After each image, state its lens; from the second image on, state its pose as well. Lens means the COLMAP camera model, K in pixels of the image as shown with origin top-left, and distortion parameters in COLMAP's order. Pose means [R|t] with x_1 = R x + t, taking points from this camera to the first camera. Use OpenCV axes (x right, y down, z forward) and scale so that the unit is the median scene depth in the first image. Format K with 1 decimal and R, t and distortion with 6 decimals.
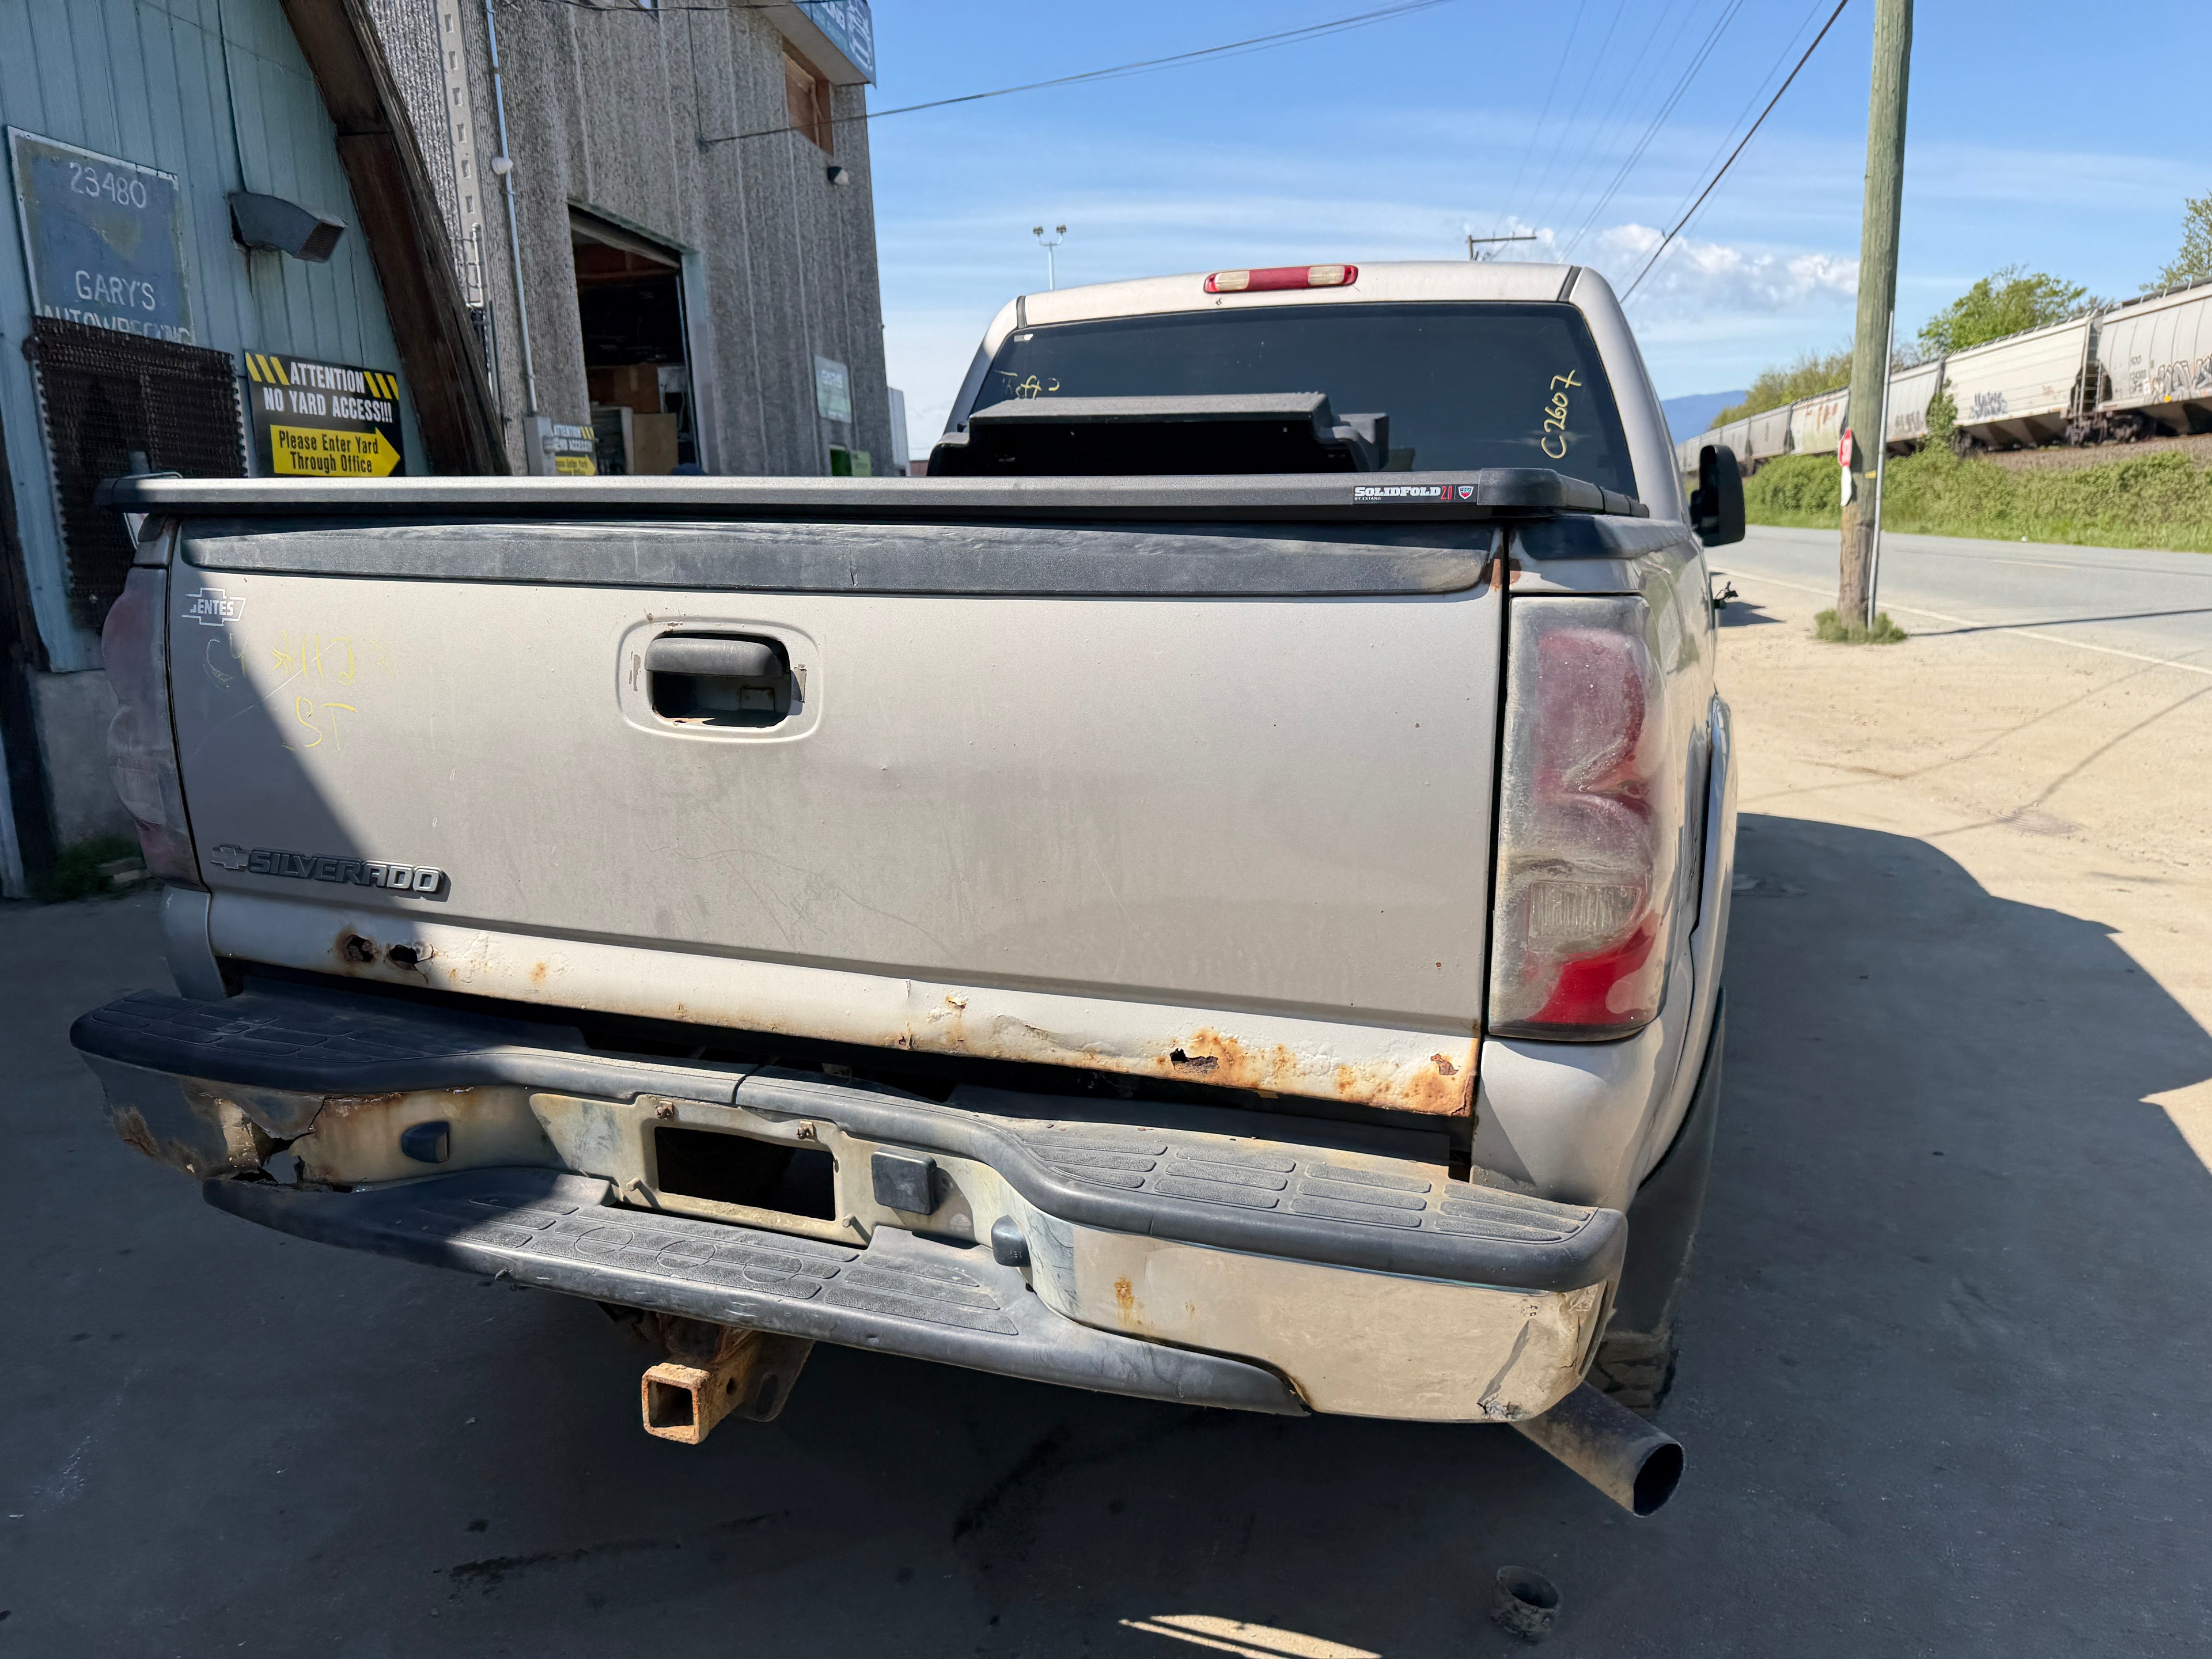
lens RADIAL K [[1589.1, 0, 1114.4], [0, 1589.1, 807.5], [0, 0, 1]] dist [0.003776, -0.005957]
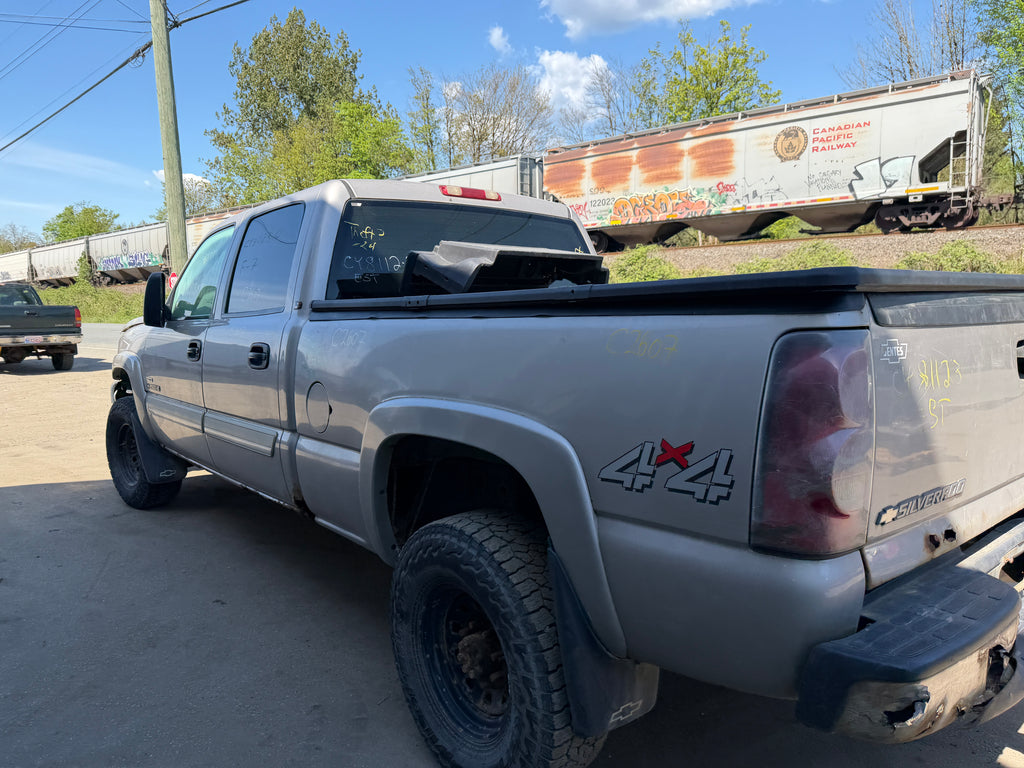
lens RADIAL K [[725.0, 0, 520.6], [0, 725.0, 380.3], [0, 0, 1]] dist [0.071509, -0.101376]
pose [[0.489039, -0.099077, 0.866617, -0.388815], [0.178921, 0.983796, 0.011507, -0.048896], [-0.853714, 0.149428, 0.498842, 0.273546]]
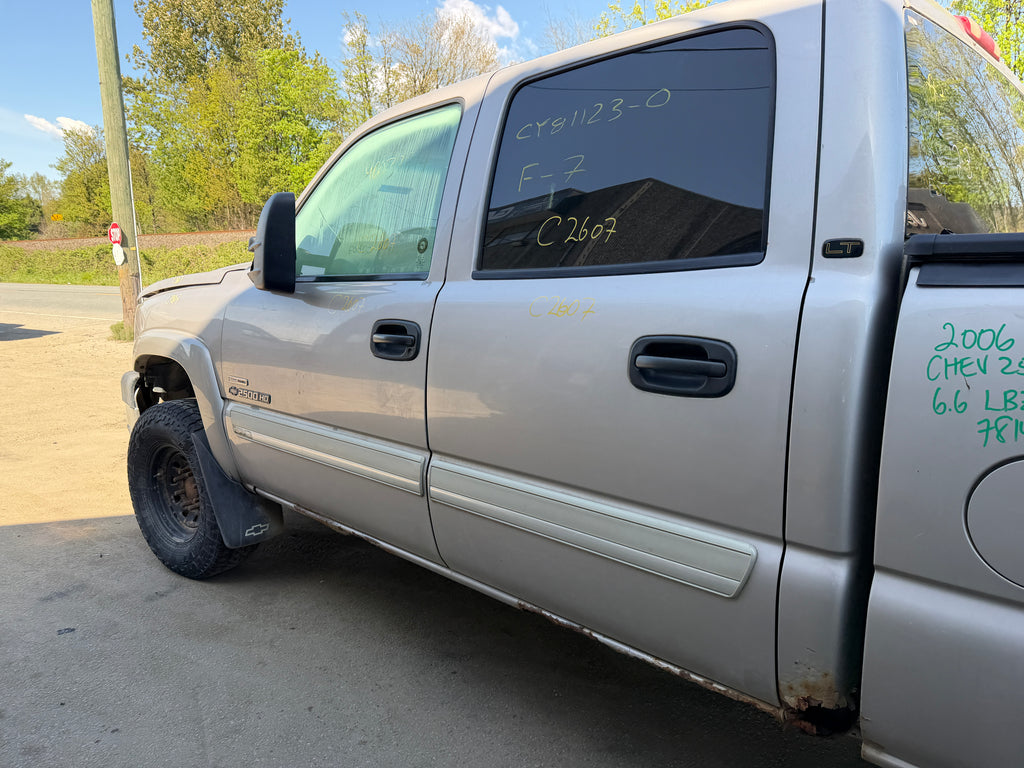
lens RADIAL K [[722.8, 0, 509.8], [0, 722.8, 381.0], [0, 0, 1]] dist [0.050200, -0.064429]
pose [[0.401681, -0.139952, 0.905022, -0.271018], [0.171007, 0.982334, 0.076008, -0.107726], [-0.899671, 0.124234, 0.418518, 0.600520]]
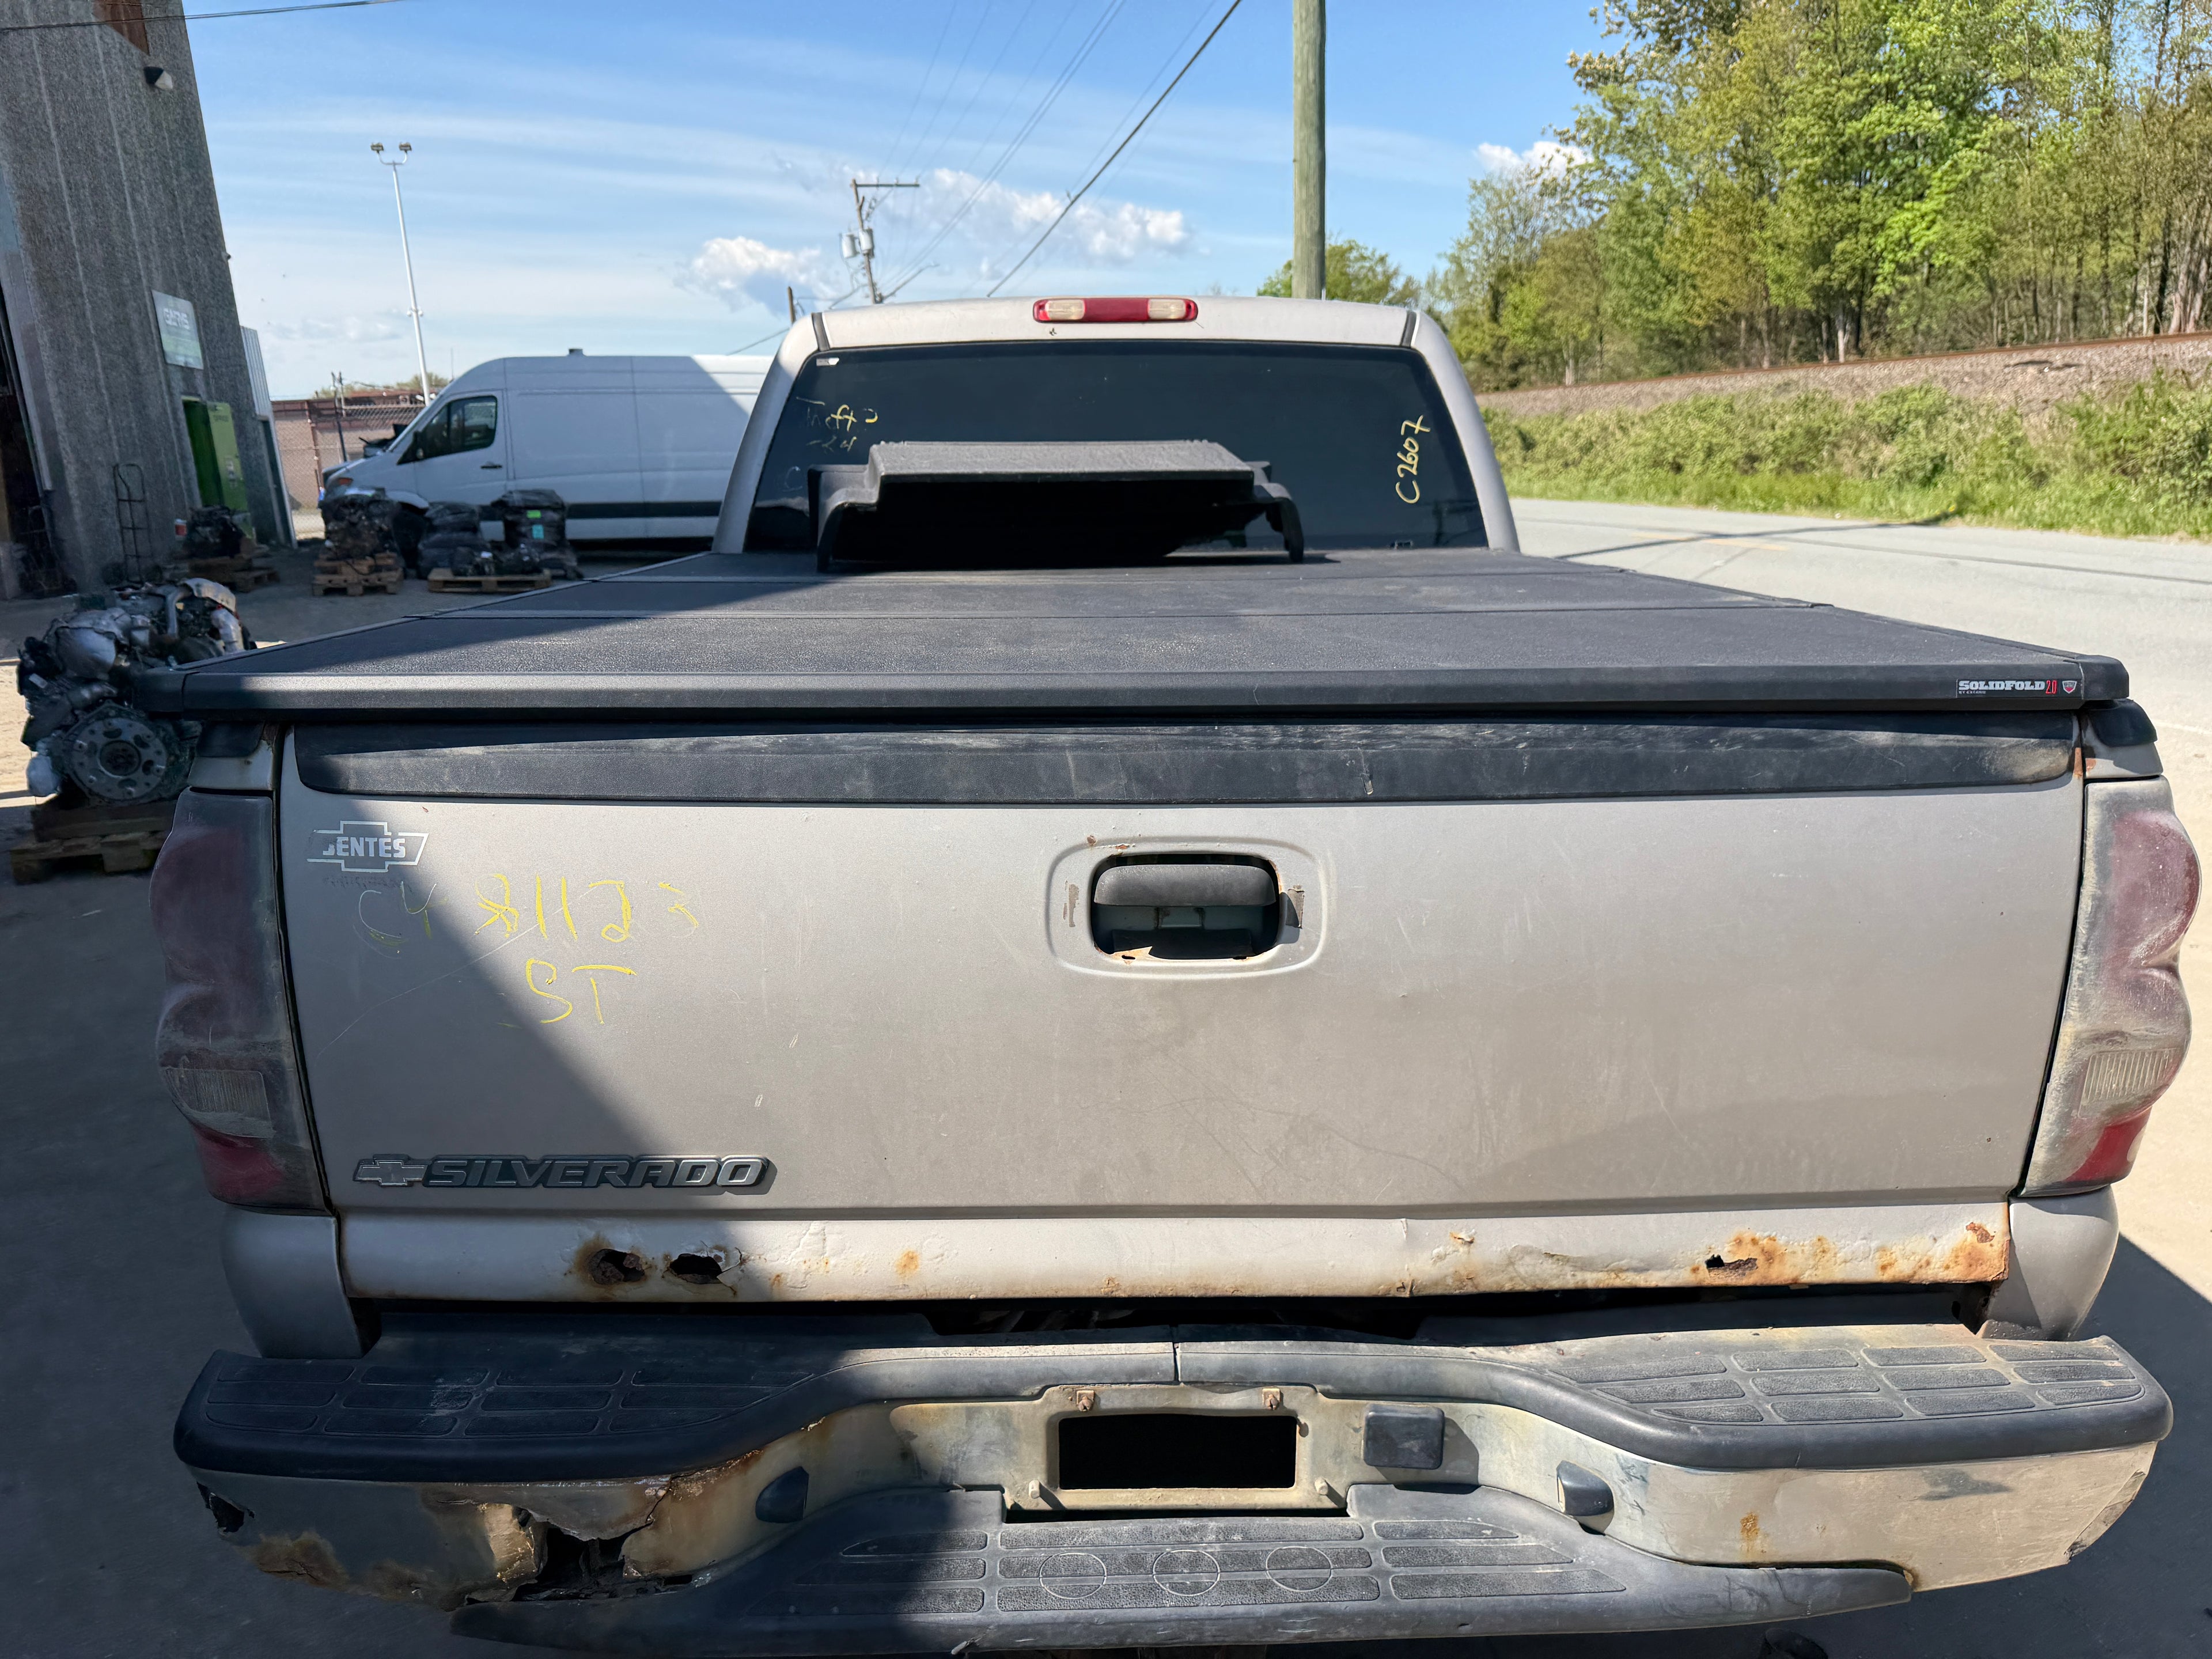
lens RADIAL K [[1572.4, 0, 1092.7], [0, 1572.4, 840.5], [0, 0, 1]] dist [0.066308, -0.095395]
pose [[0.933237, -0.091510, 0.347413, -0.145527], [0.072565, 0.995098, 0.067186, -0.043933], [-0.351858, -0.037490, 0.935302, 0.056861]]
